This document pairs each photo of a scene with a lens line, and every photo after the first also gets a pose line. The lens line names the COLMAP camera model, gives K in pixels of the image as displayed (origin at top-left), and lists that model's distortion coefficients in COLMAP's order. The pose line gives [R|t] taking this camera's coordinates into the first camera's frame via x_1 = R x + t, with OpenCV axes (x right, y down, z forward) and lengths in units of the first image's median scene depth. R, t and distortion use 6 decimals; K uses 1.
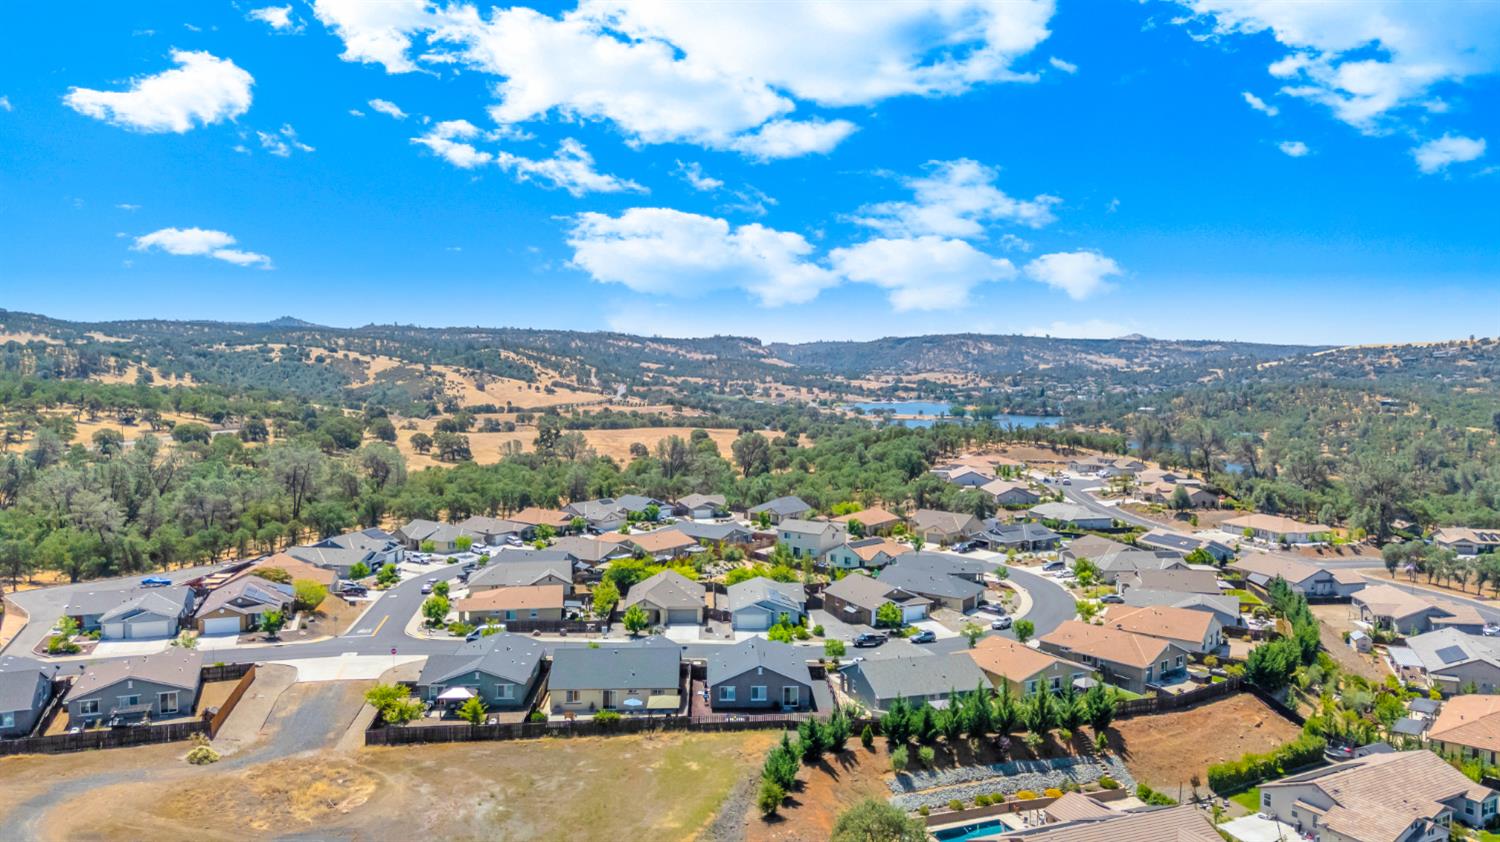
lens RADIAL K [[1096.3, 0, 747.6], [0, 1096.3, 427.0], [0, 0, 1]] dist [0.082101, -0.087440]
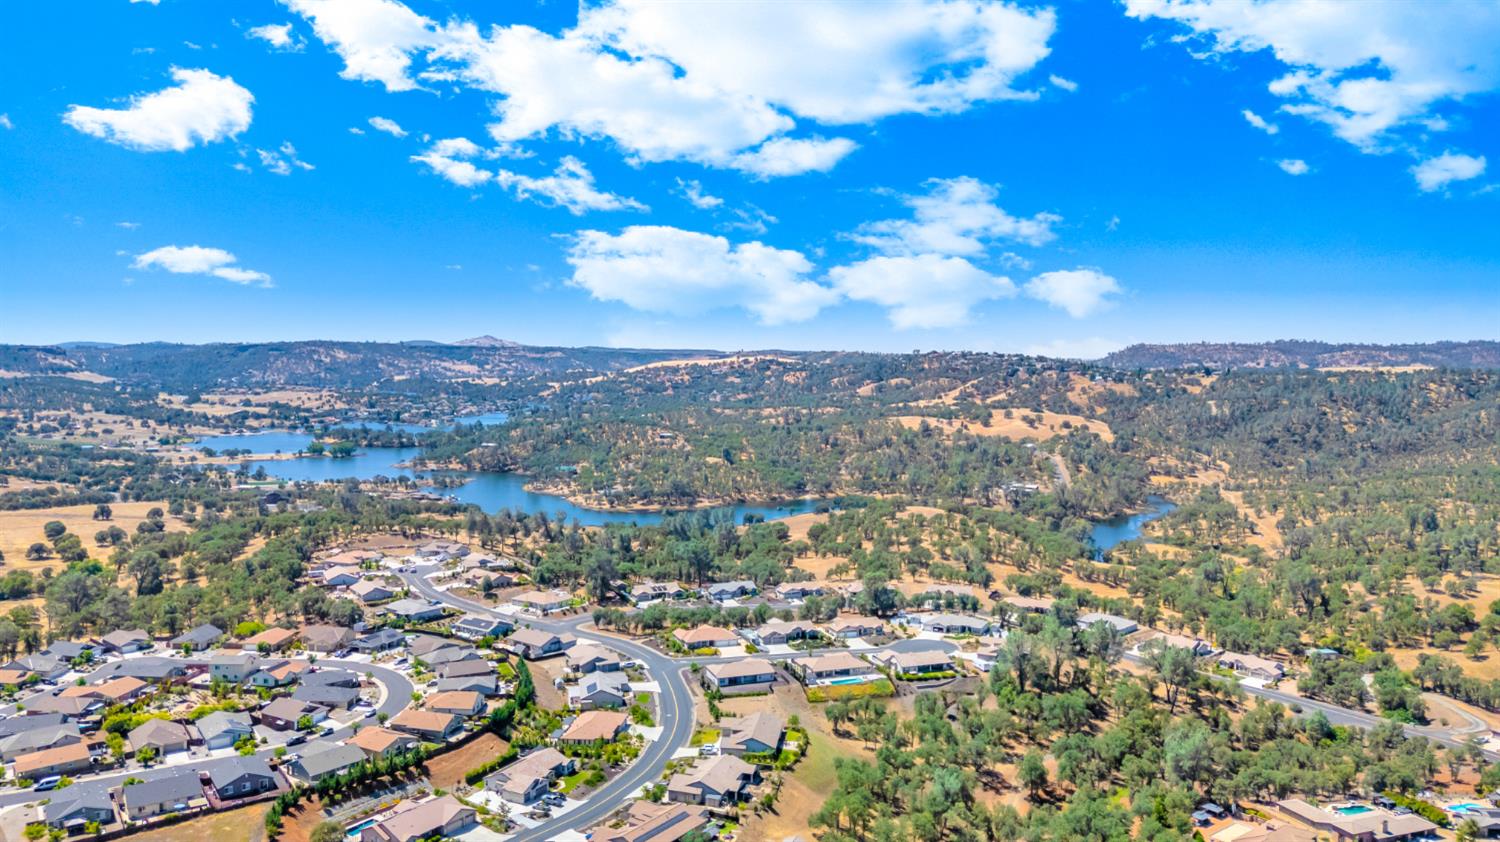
lens RADIAL K [[1096.3, 0, 752.2], [0, 1096.3, 423.0], [0, 0, 1]] dist [0.082101, -0.087440]
pose [[0.841888, -0.040639, 0.538120, -0.105073], [0.039904, 0.999119, 0.013023, -0.153422], [-0.538175, 0.010509, 0.842768, -0.454523]]
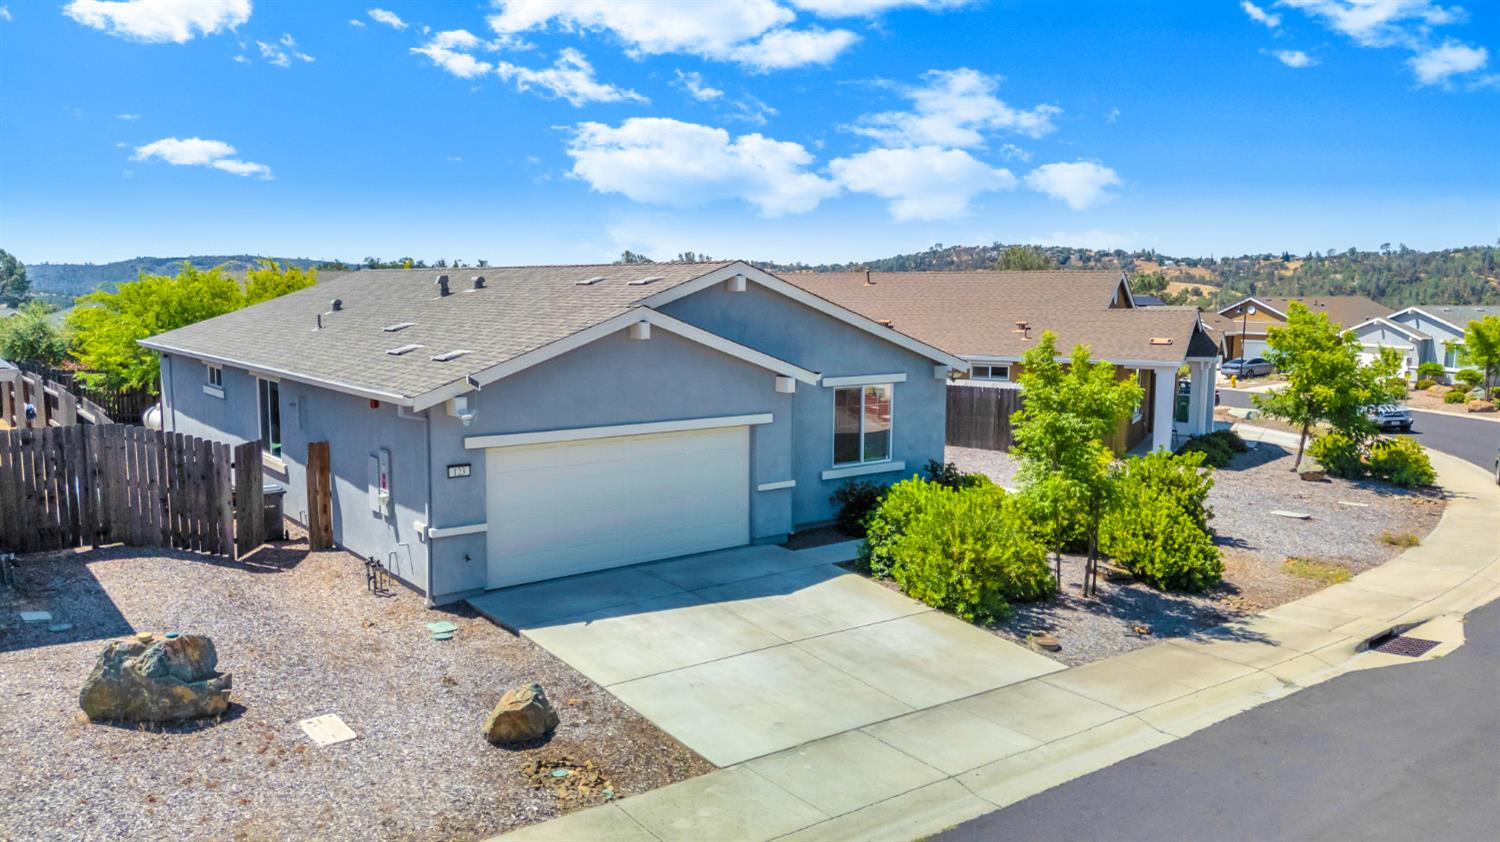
lens RADIAL K [[1096.3, 0, 746.2], [0, 1096.3, 414.3], [0, 0, 1]] dist [0.082101, -0.087440]
pose [[0.811552, -0.065186, 0.580633, -0.024740], [0.037497, 0.997519, 0.059579, 0.080075], [-0.583076, -0.026580, 0.811983, 0.448165]]
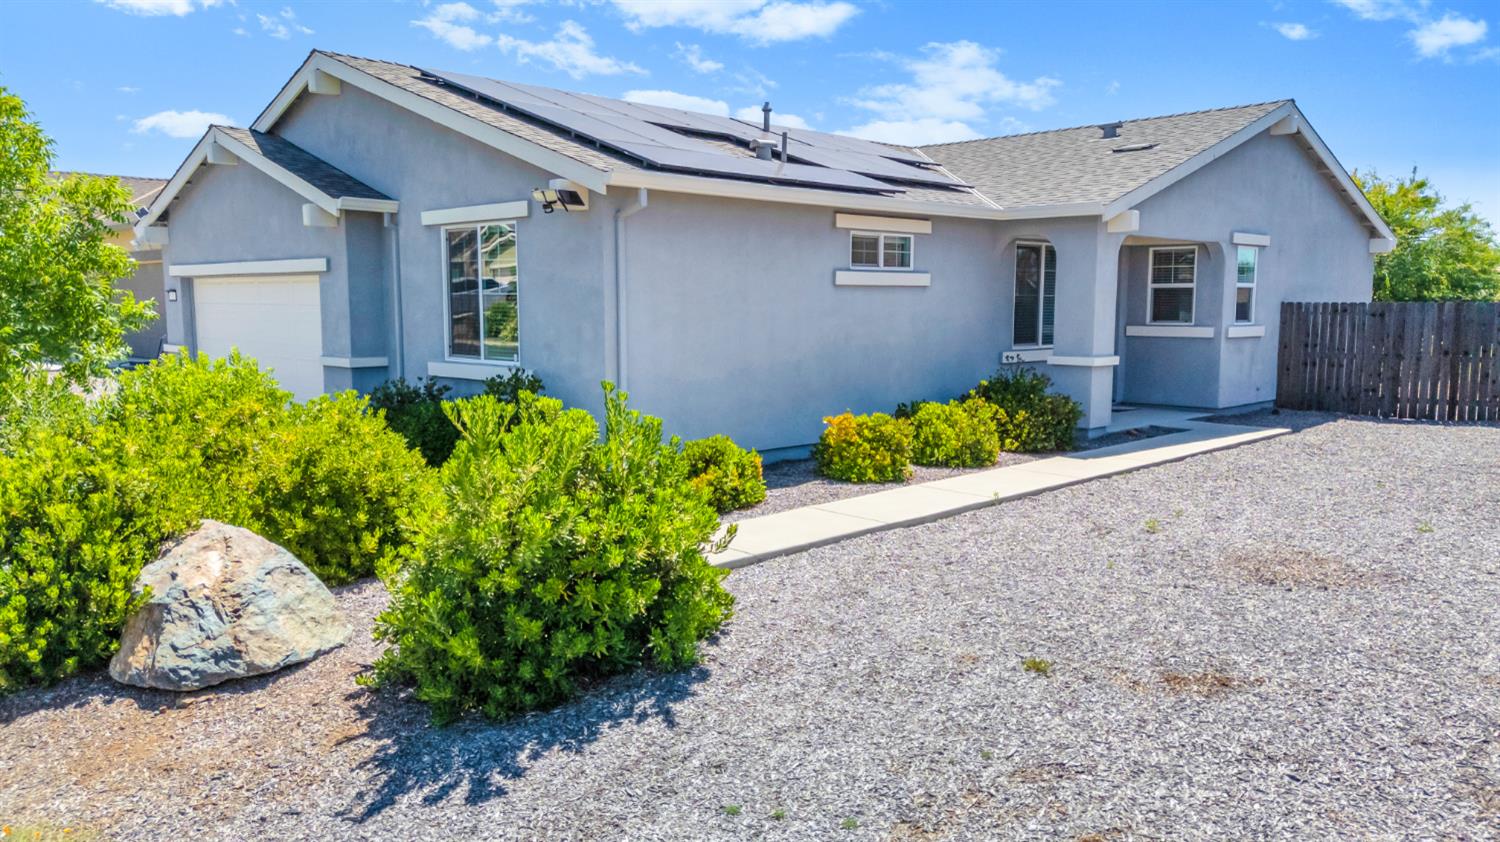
lens RADIAL K [[1096.3, 0, 744.3], [0, 1096.3, 424.5], [0, 0, 1]] dist [0.082101, -0.087440]
pose [[0.677126, 0.073456, -0.732192, 0.051041], [-0.042771, 0.997252, 0.060494, 0.086529], [0.734623, -0.009645, 0.678407, 0.477171]]
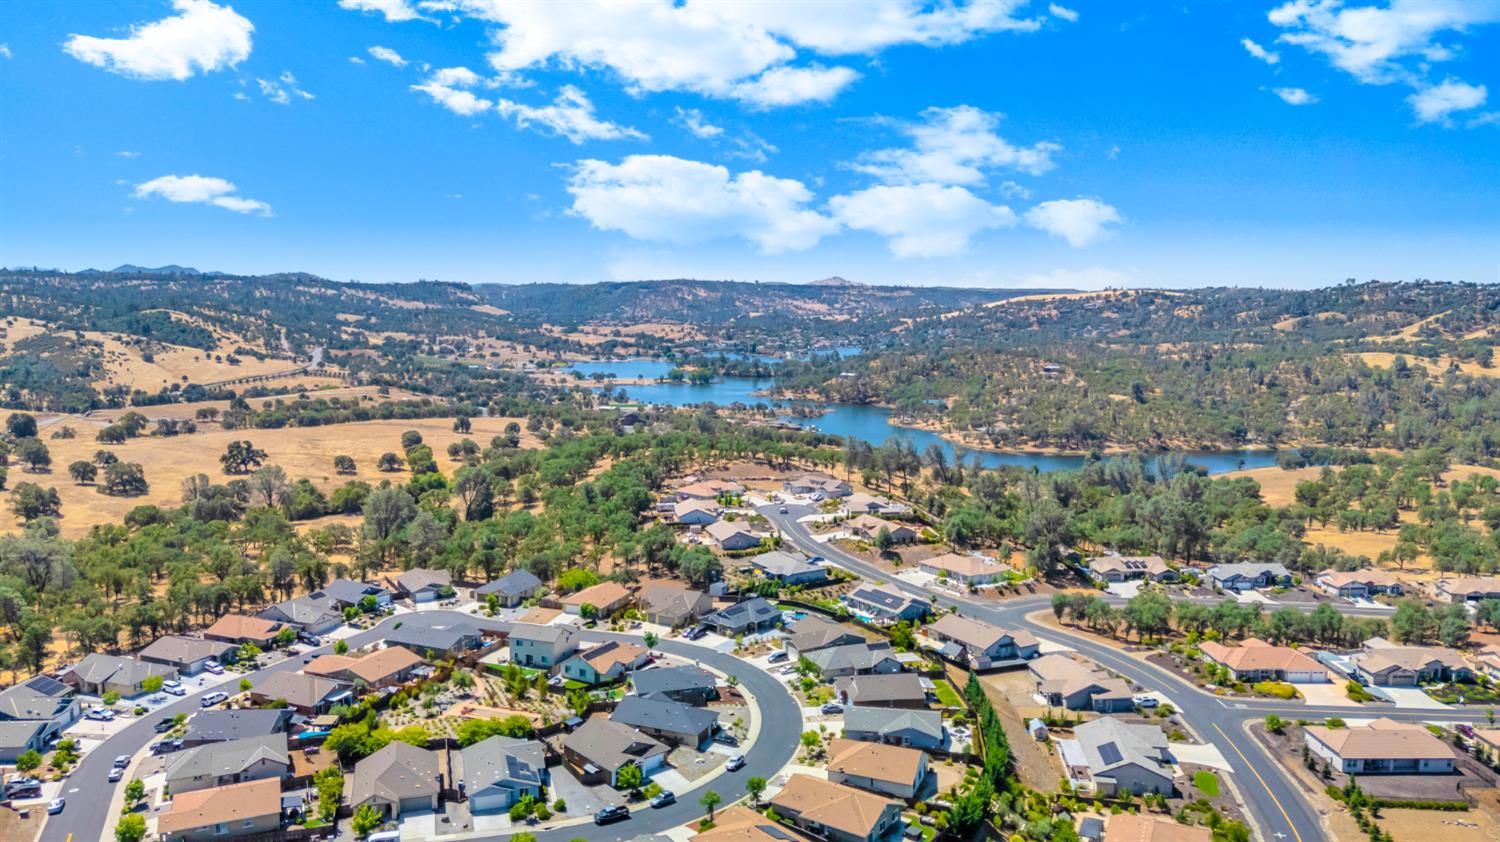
lens RADIAL K [[1096.3, 0, 749.5], [0, 1096.3, 418.1], [0, 0, 1]] dist [0.082101, -0.087440]
pose [[0.966802, -0.029971, 0.253763, -0.006698], [0.017769, 0.998579, 0.050244, -0.103489], [-0.254908, -0.044067, 0.965961, -0.000888]]
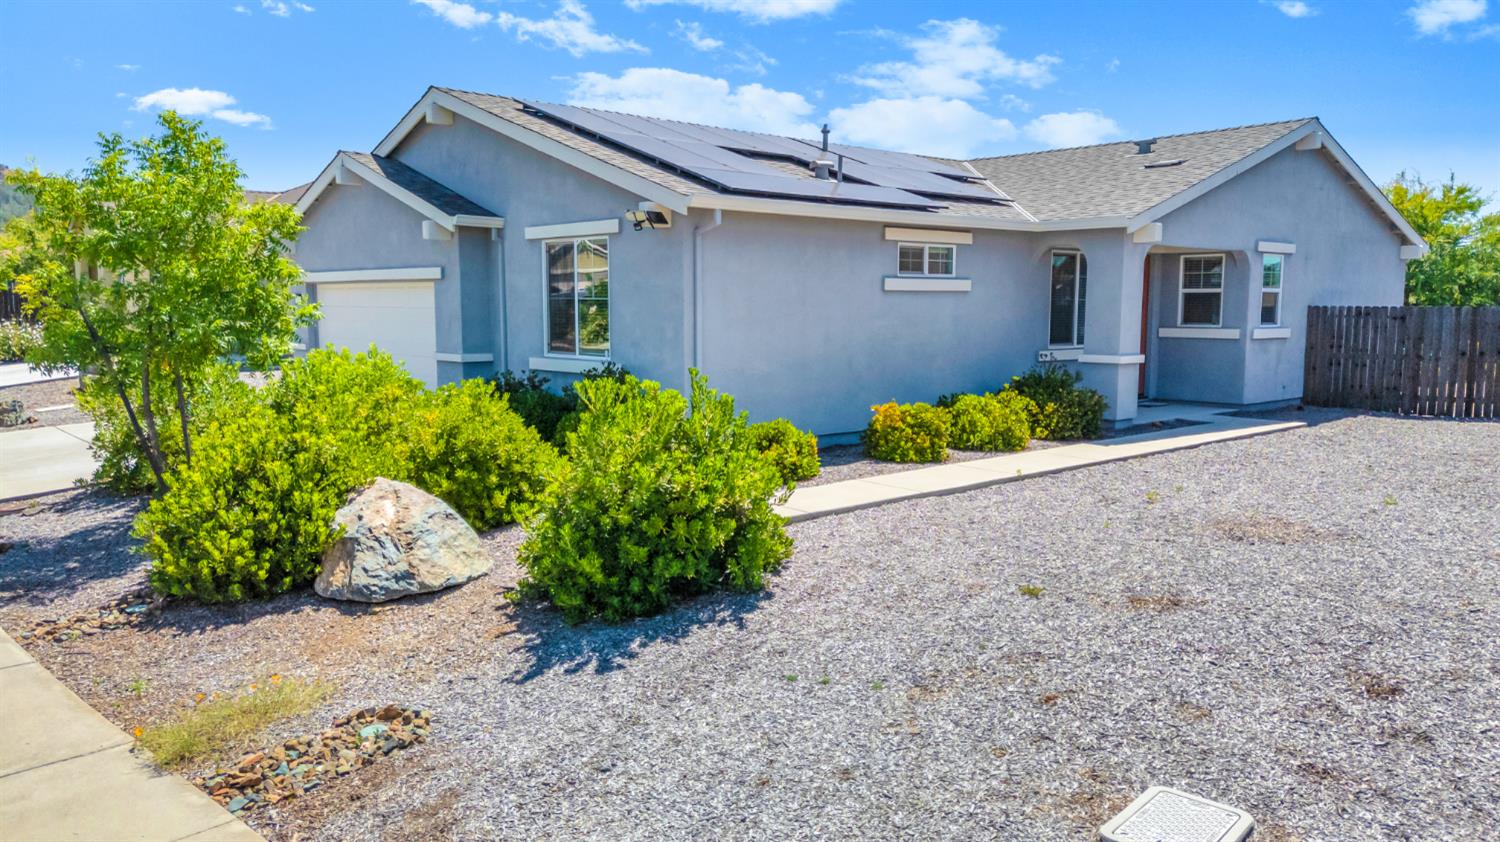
lens RADIAL K [[1096.3, 0, 744.8], [0, 1096.3, 425.1], [0, 0, 1]] dist [0.082101, -0.087440]
pose [[0.636696, 0.076544, -0.767307, 0.055064], [-0.046588, 0.997062, 0.060806, 0.086779], [0.769706, -0.002968, 0.638391, 0.473515]]
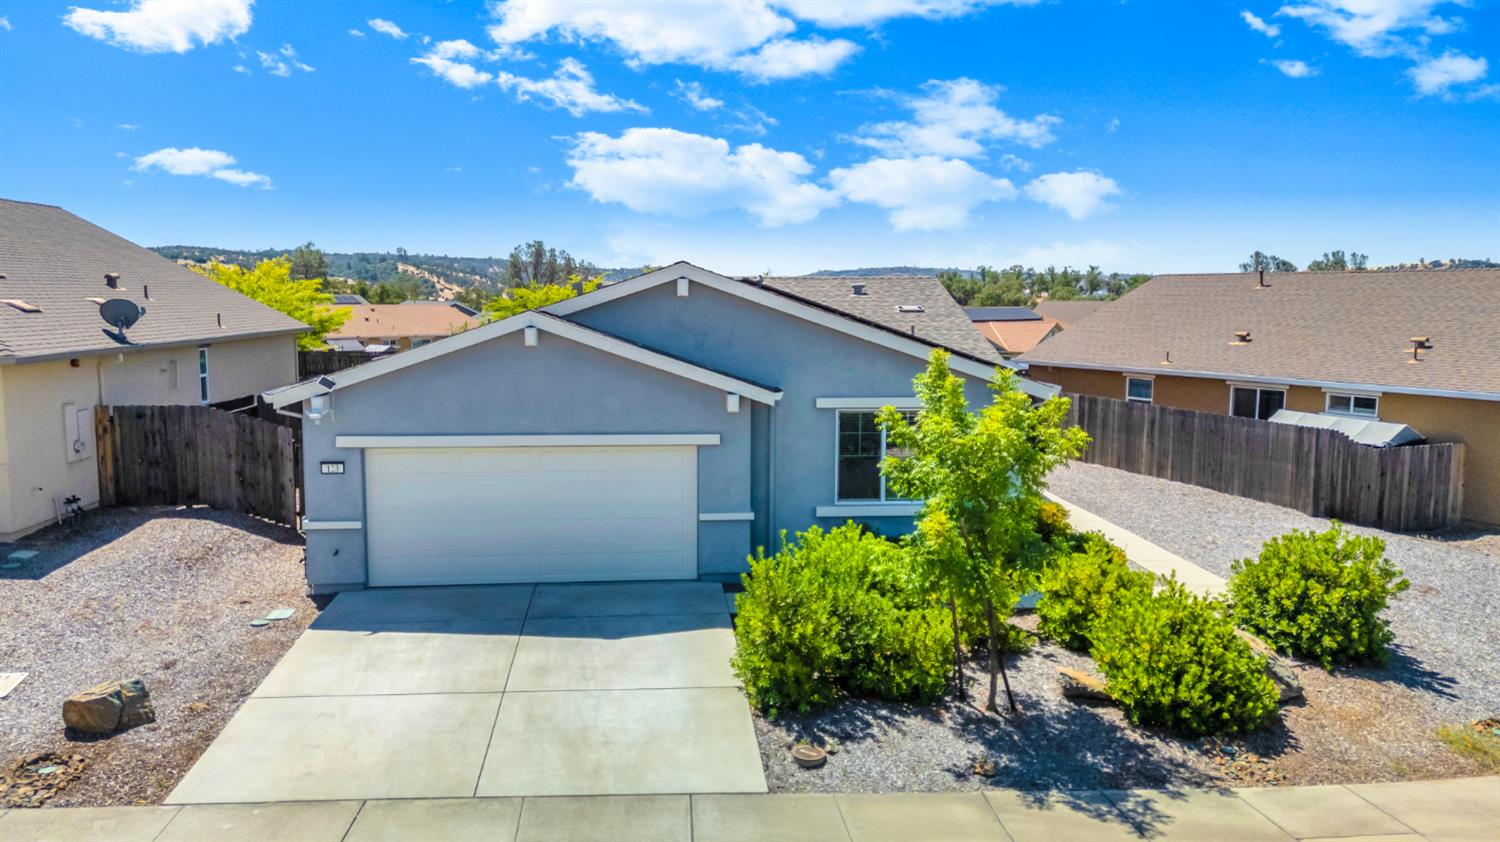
lens RADIAL K [[1096.3, 0, 749.6], [0, 1096.3, 416.6], [0, 0, 1]] dist [0.082101, -0.087440]
pose [[0.997971, -0.006113, 0.063371, 0.007806], [0.003329, 0.999028, 0.043952, 0.080472], [-0.063578, -0.043652, 0.997022, 0.443542]]
